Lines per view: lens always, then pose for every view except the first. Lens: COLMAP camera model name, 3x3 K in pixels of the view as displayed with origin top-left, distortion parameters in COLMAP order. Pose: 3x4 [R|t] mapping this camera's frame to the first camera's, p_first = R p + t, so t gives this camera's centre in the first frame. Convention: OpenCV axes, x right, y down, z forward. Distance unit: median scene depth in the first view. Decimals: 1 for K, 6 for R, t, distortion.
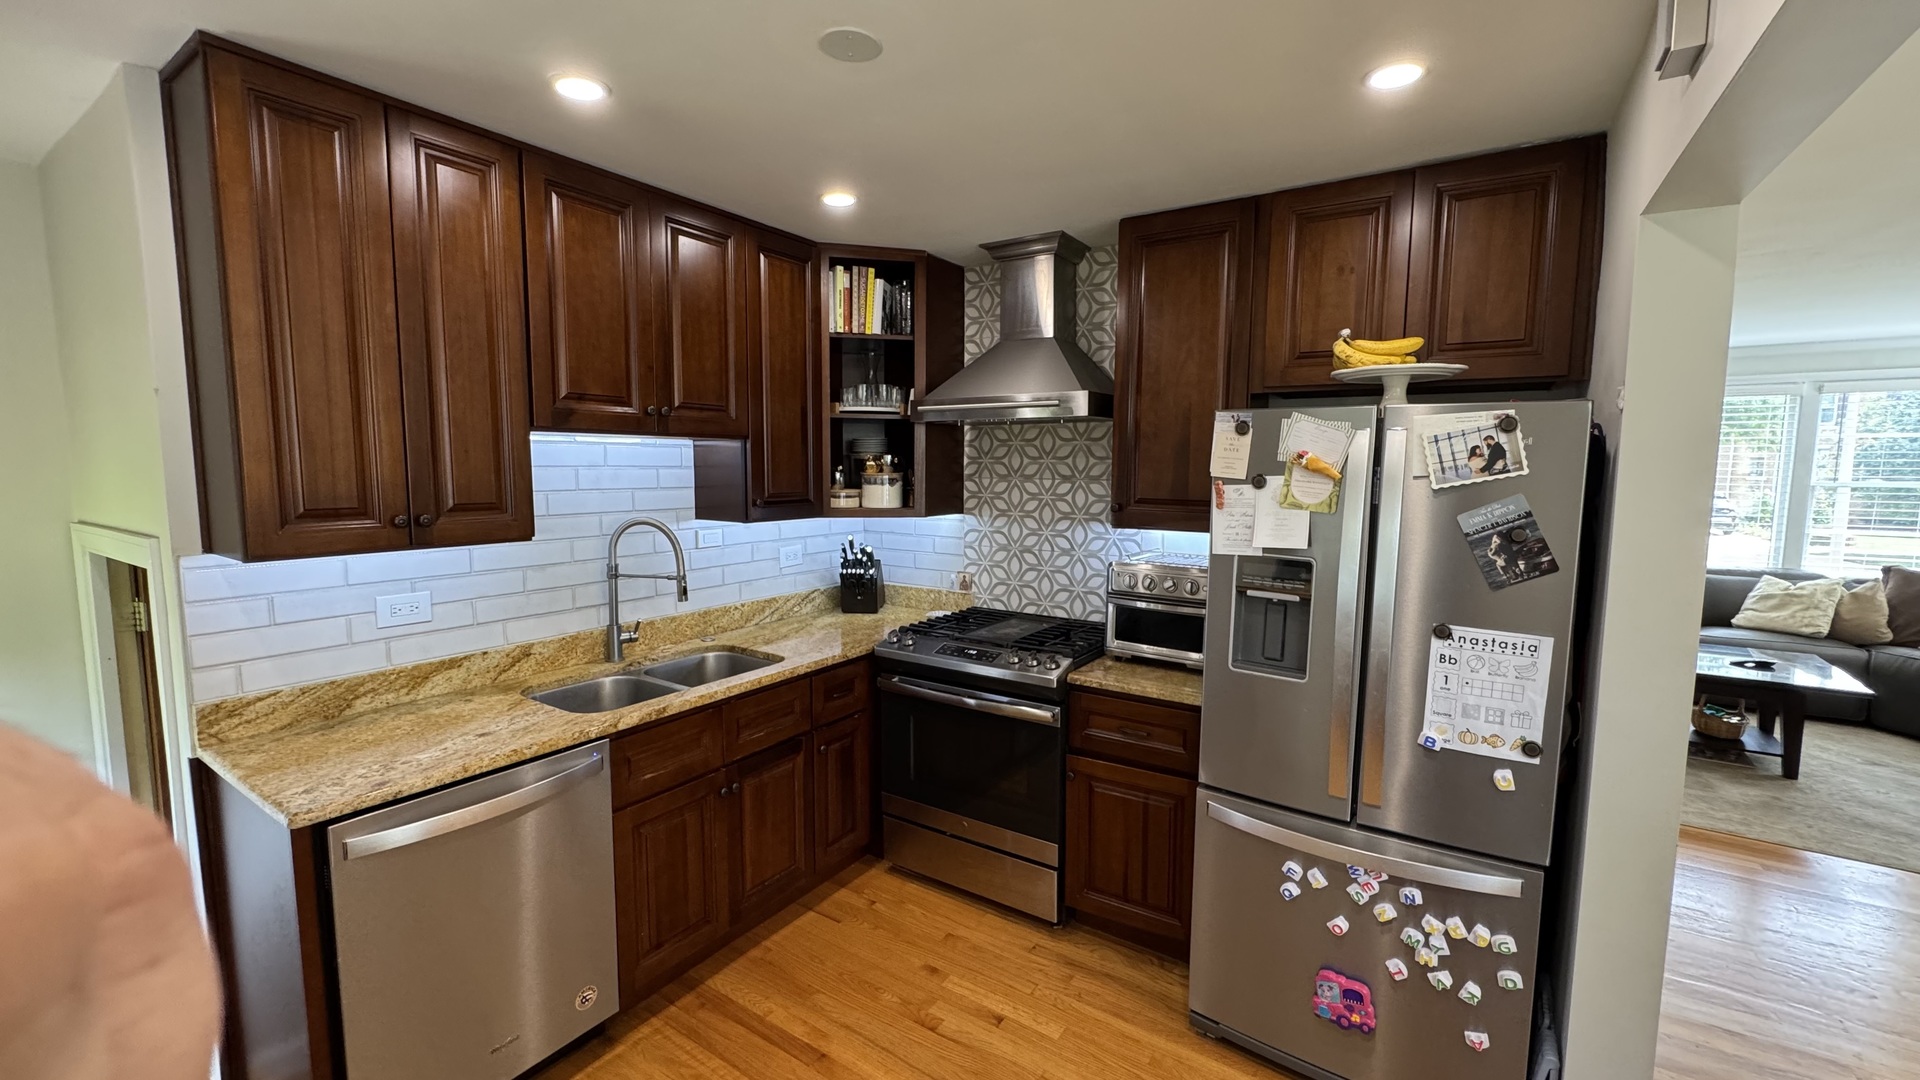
lens RADIAL K [[770.8, 0, 960.0], [0, 770.8, 540.0], [0, 0, 1]] dist [-0.002304, -0.000693]
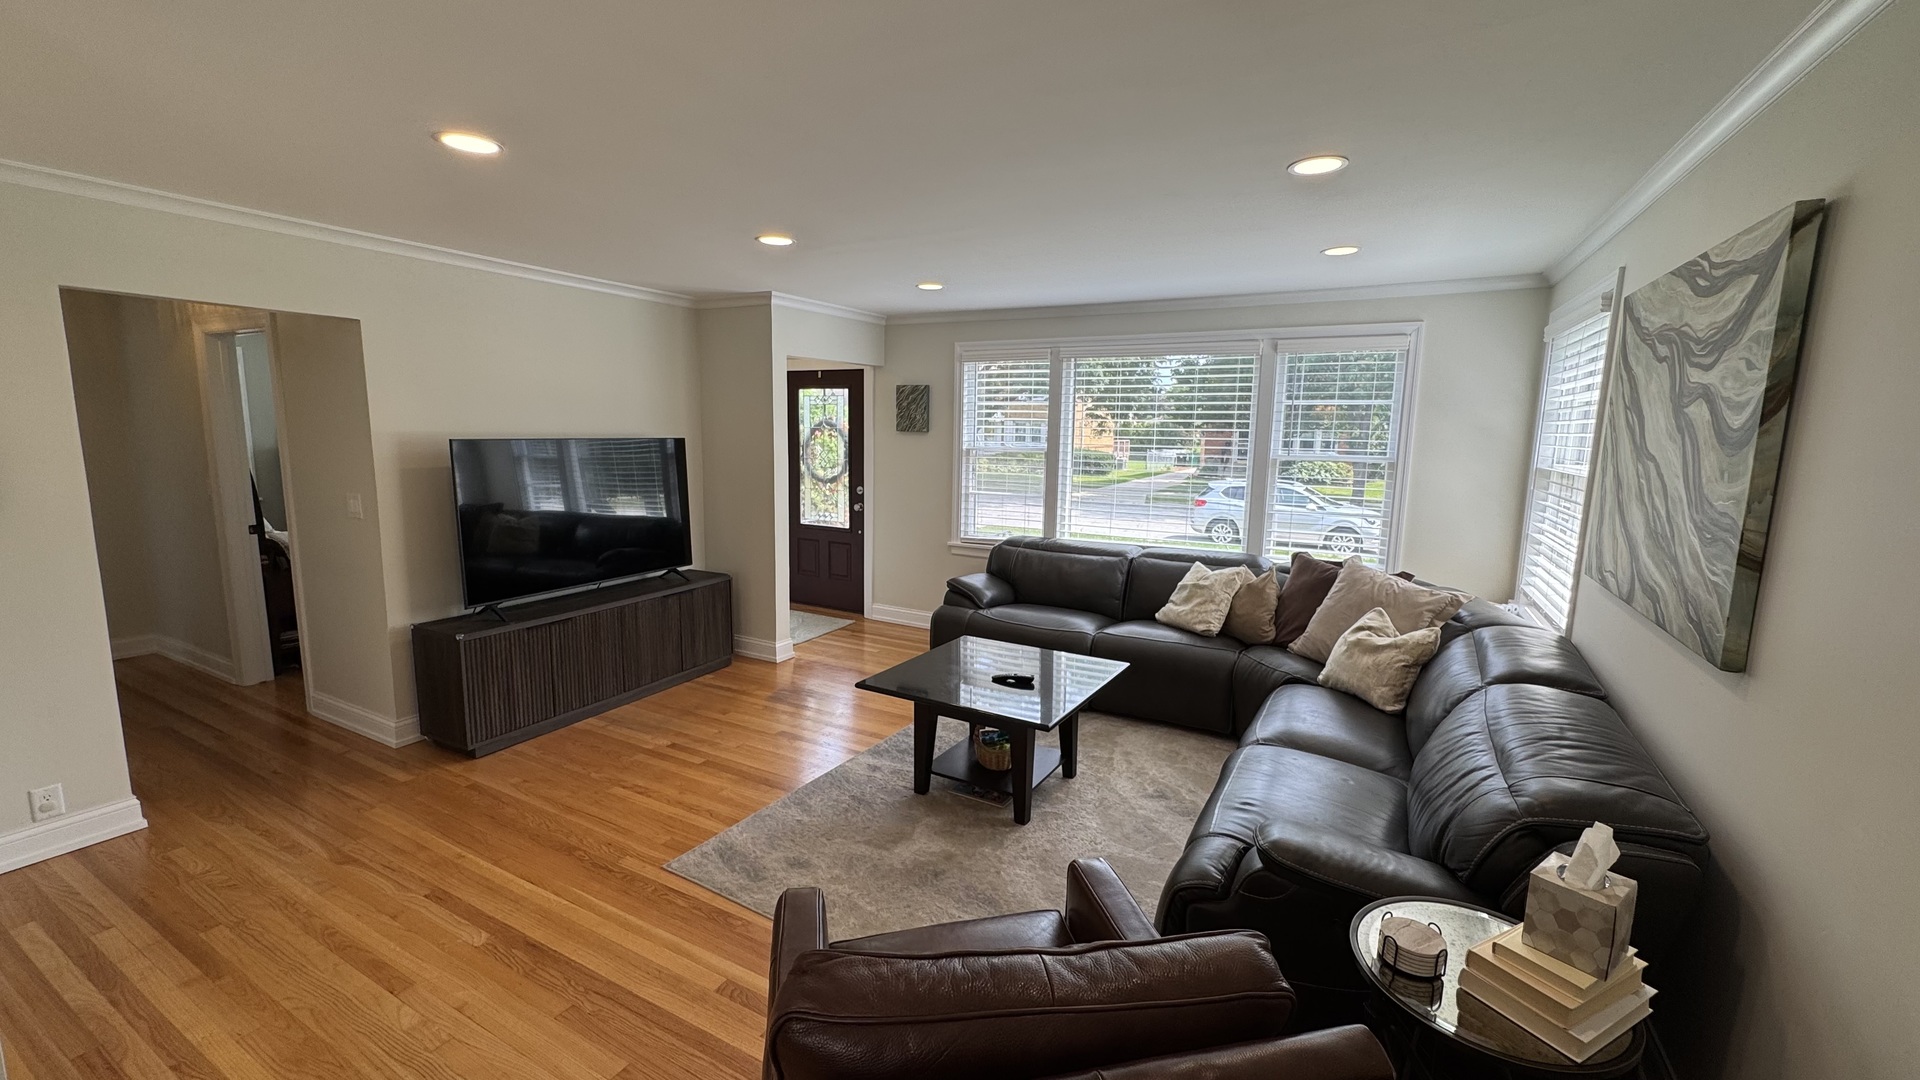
lens RADIAL K [[770.8, 0, 960.0], [0, 770.8, 540.0], [0, 0, 1]] dist [-0.002304, -0.000693]
pose [[0.995584, 0.000556, 0.093878, 0.748399], [-0.005600, 0.998554, 0.053474, -0.025388], [-0.093713, -0.053763, 0.994147, 0.167583]]
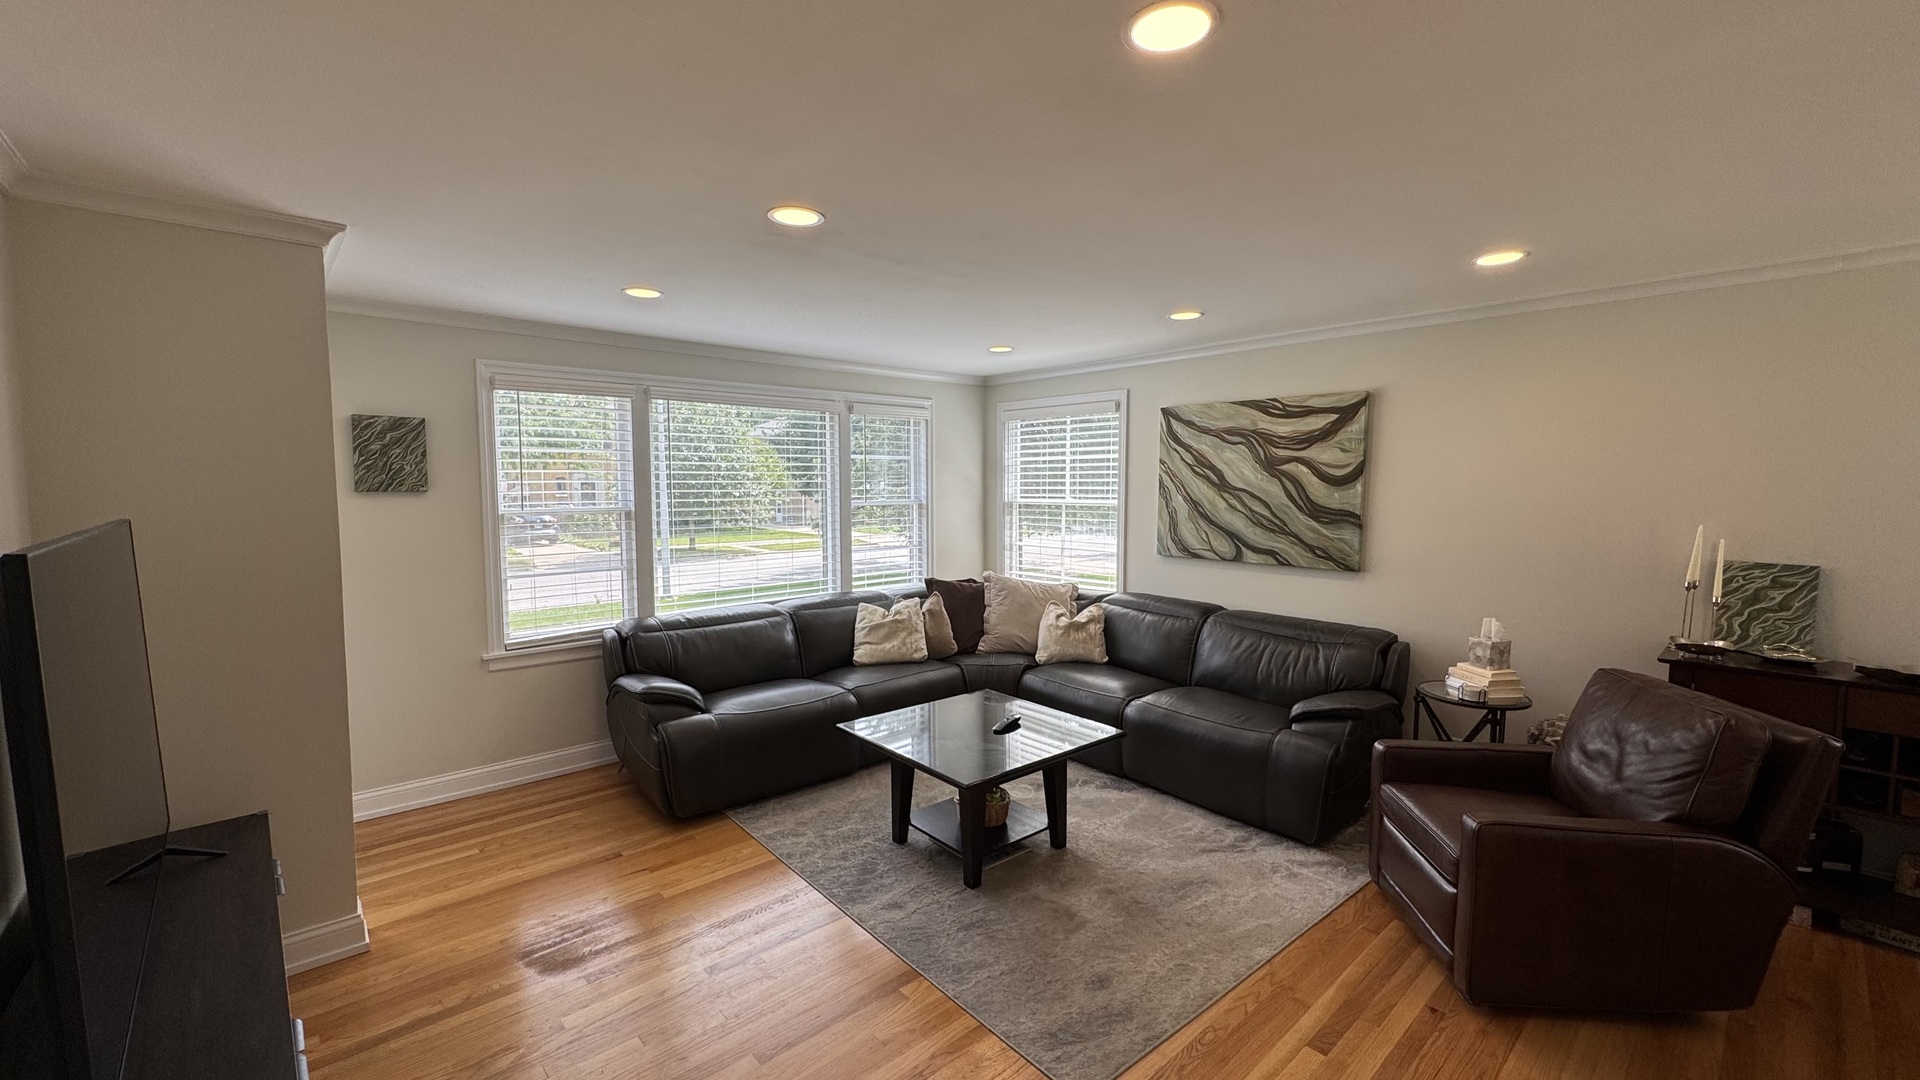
lens RADIAL K [[770.8, 0, 960.0], [0, 770.8, 540.0], [0, 0, 1]] dist [-0.002304, -0.000693]
pose [[0.237535, -0.073925, 0.968562, 0.187777], [0.093492, 0.994211, 0.052954, -0.073083], [-0.966869, 0.077974, 0.243071, 0.692610]]
